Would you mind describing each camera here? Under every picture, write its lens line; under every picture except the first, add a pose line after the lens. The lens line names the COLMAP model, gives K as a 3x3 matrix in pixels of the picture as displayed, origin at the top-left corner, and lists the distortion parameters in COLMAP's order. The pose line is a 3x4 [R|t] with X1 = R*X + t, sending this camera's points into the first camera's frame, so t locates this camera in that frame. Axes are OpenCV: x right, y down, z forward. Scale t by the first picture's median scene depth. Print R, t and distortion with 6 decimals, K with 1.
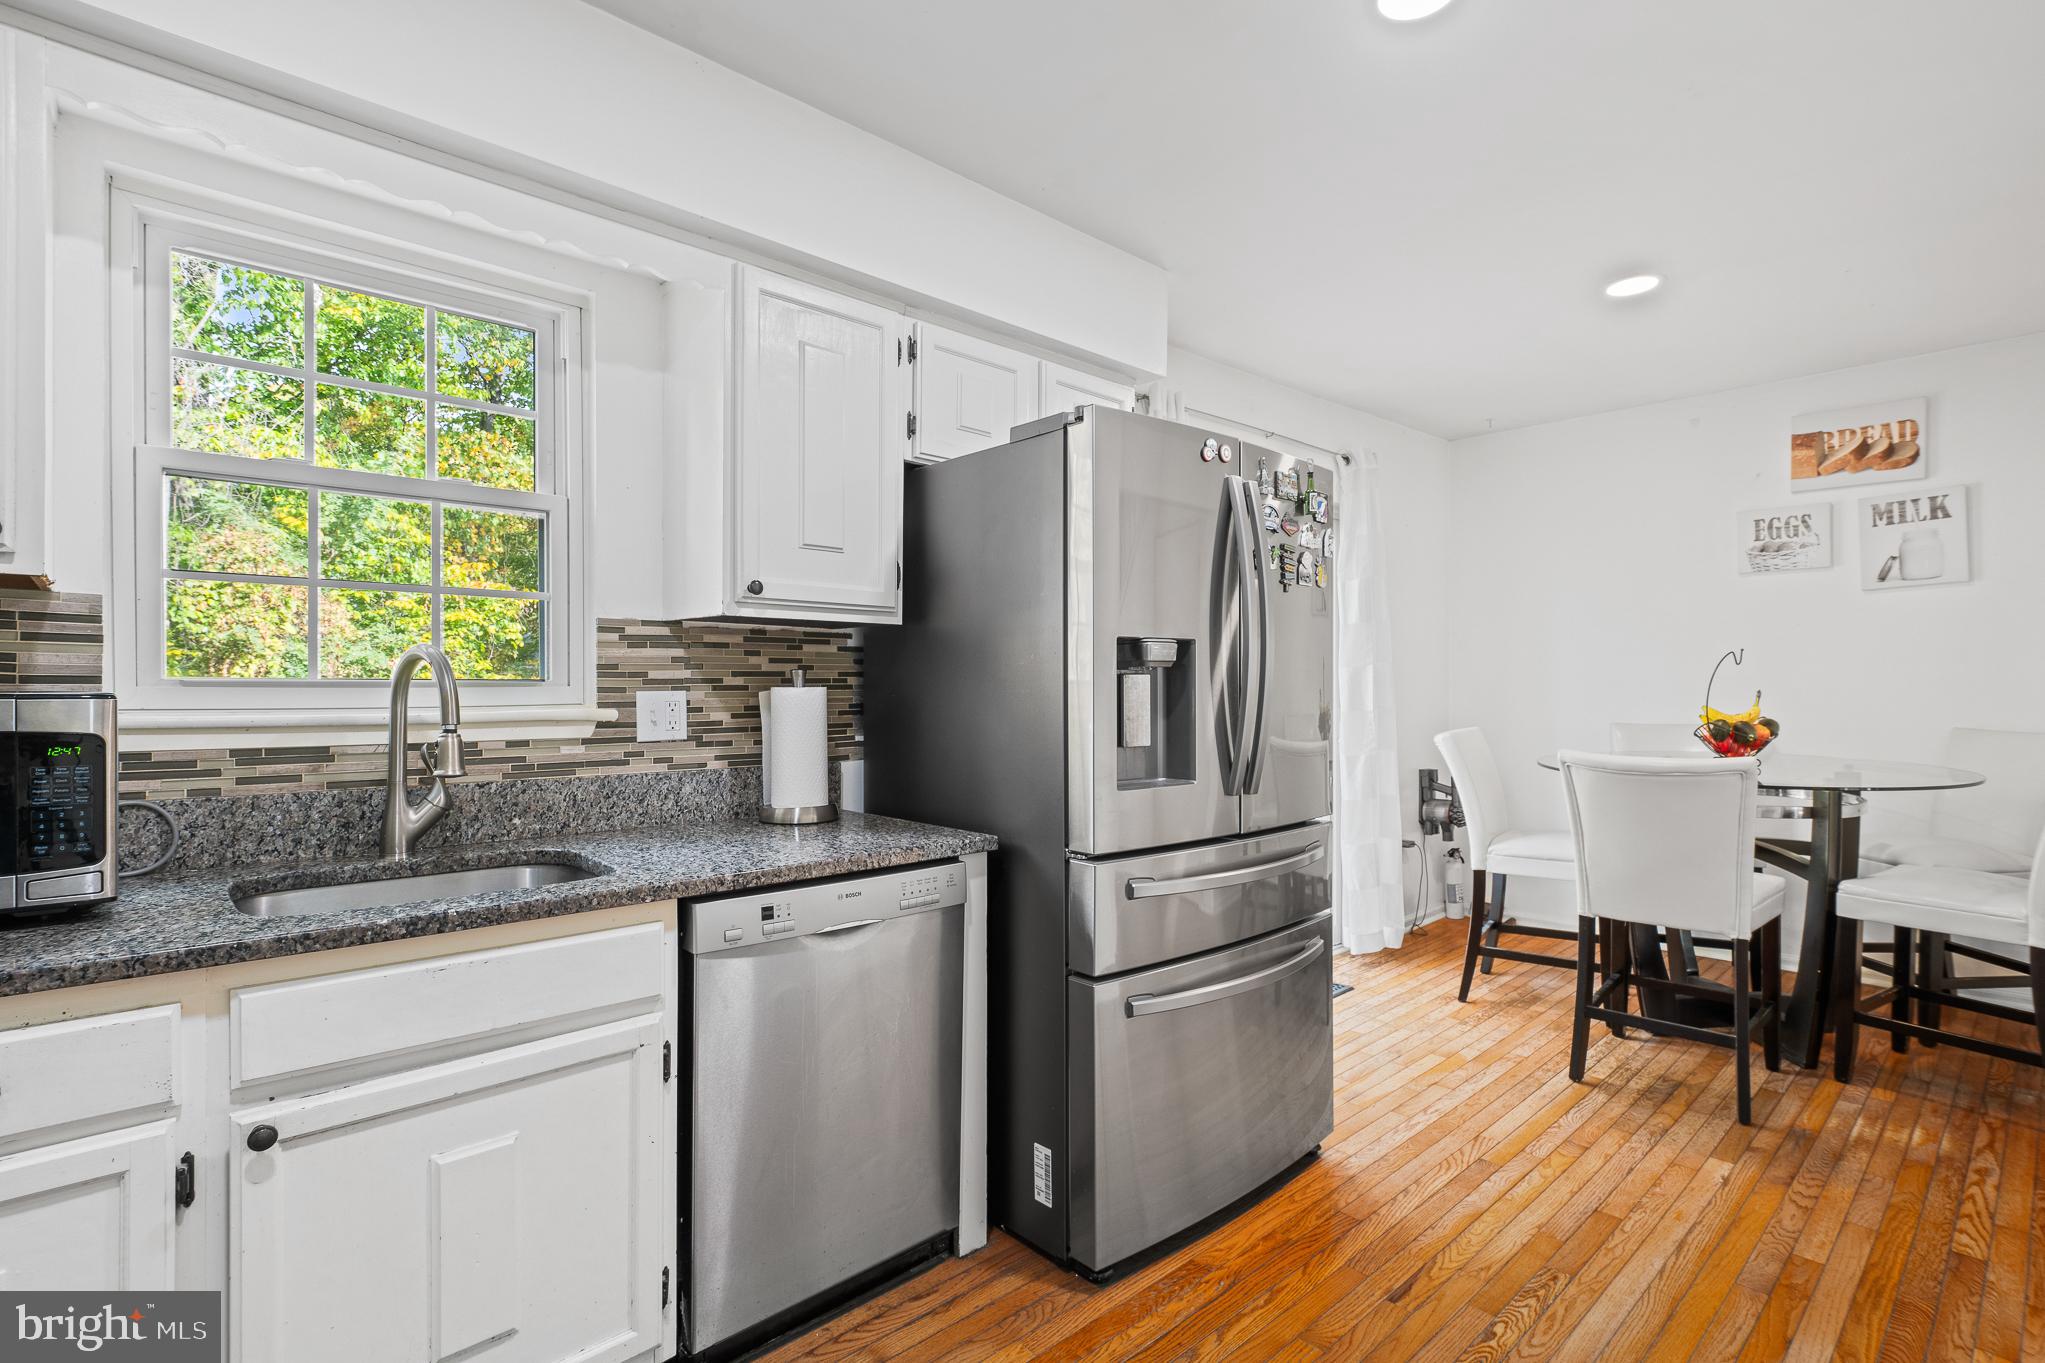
lens RADIAL K [[982.4, 0, 1014.1], [0, 982.4, 691.0], [0, 0, 1]] dist [0.013409, -0.011116]
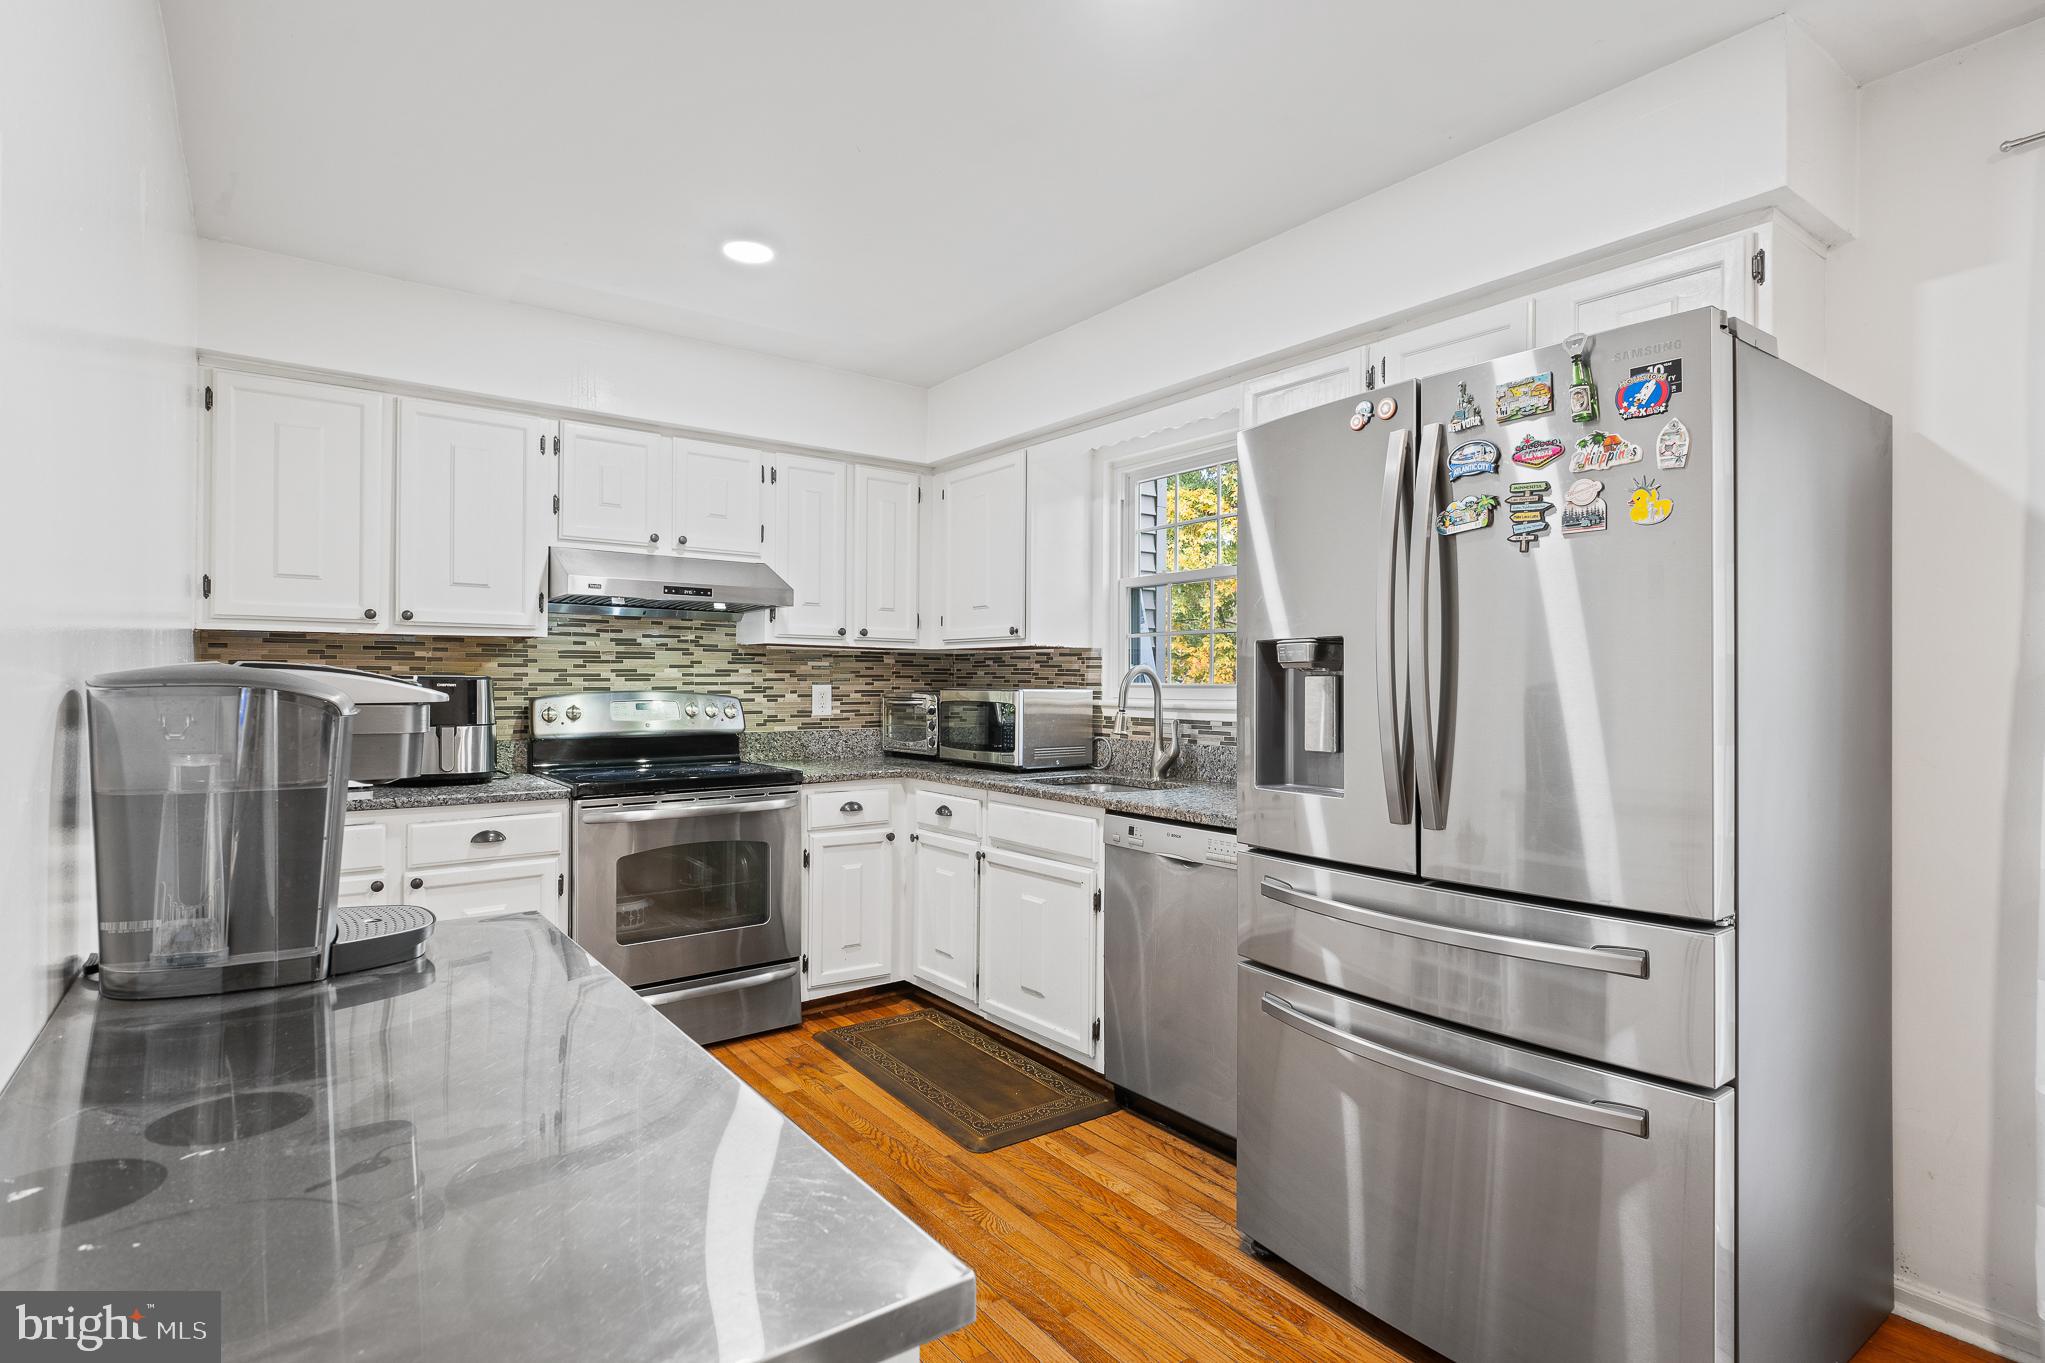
lens RADIAL K [[1023.5, 0, 1022.5], [0, 1023.5, 681.5], [0, 0, 1]] dist [0.021112, -0.014391]
pose [[-0.109657, -0.005821, -0.993952, 1.186622], [-0.010270, 0.999936, -0.004723, -0.003606], [0.993916, 0.009690, -0.109710, 0.849343]]
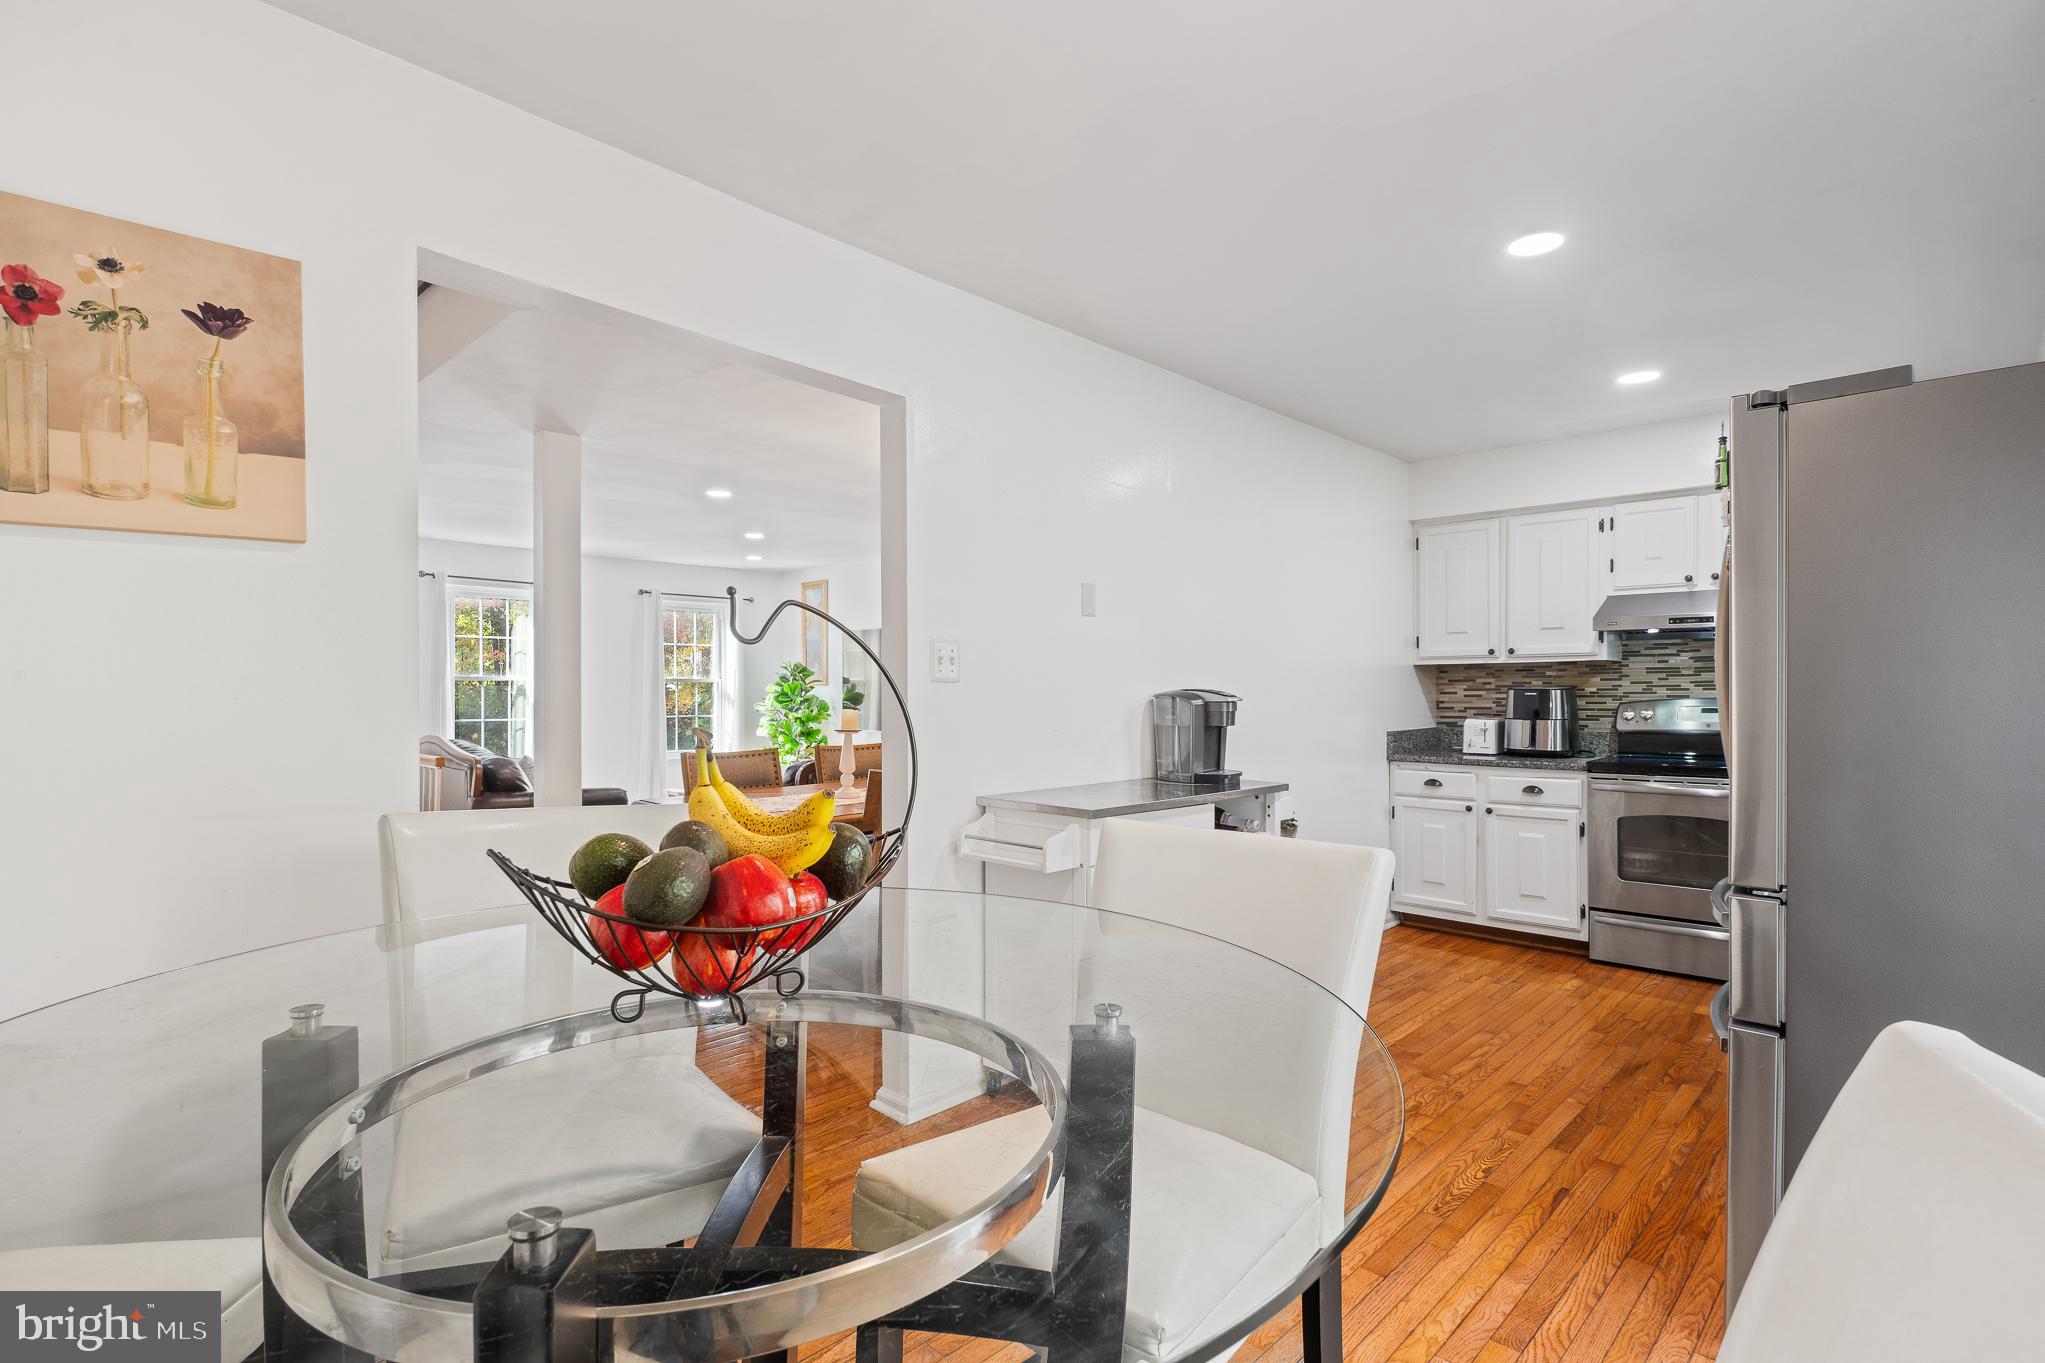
lens RADIAL K [[982.4, 0, 1014.1], [0, 982.4, 691.0], [0, 0, 1]] dist [0.013409, -0.011116]
pose [[-0.998878, 0.000376, -0.047350, 1.087278], [-0.000006, 0.999967, 0.008065, -0.022069], [0.047352, 0.008056, -0.998846, 2.107719]]
